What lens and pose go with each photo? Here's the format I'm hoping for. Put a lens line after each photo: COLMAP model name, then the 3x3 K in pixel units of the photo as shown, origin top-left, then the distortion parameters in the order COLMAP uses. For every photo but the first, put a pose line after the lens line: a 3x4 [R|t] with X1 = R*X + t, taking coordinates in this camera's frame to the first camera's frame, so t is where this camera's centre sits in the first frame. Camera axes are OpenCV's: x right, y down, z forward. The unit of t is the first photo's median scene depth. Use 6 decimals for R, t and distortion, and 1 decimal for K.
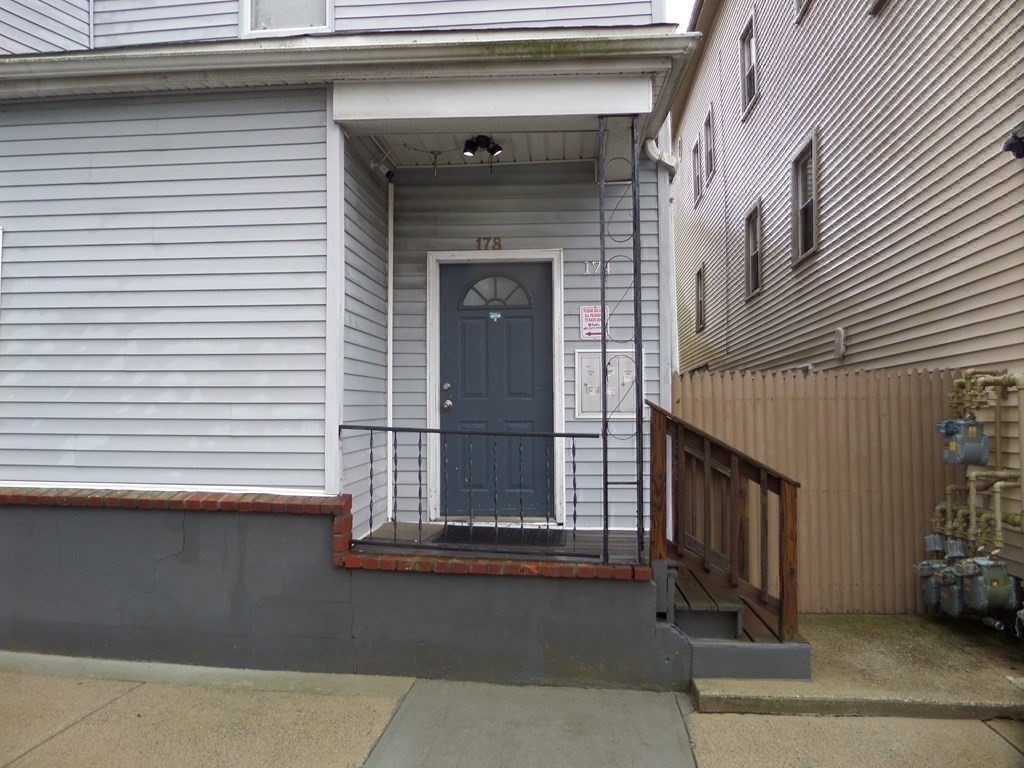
lens RADIAL K [[731.0, 0, 511.0], [0, 731.0, 388.2], [0, 0, 1]] dist [-0.018519, -0.011056]
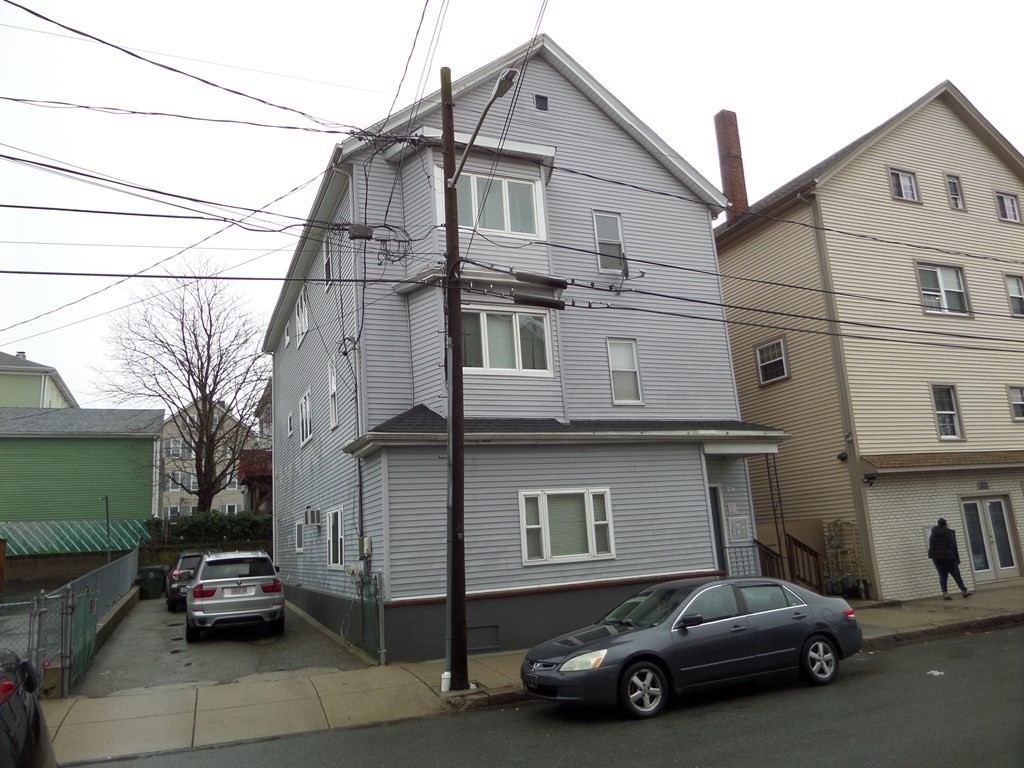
lens RADIAL K [[731.0, 0, 511.7], [0, 731.0, 381.5], [0, 0, 1]] dist [-0.018519, -0.011056]
pose [[0.879481, 0.038318, 0.474389, -2.506026], [0.044438, 0.985788, -0.162009, -0.187052], [-0.473855, 0.163564, 0.865279, -1.446899]]
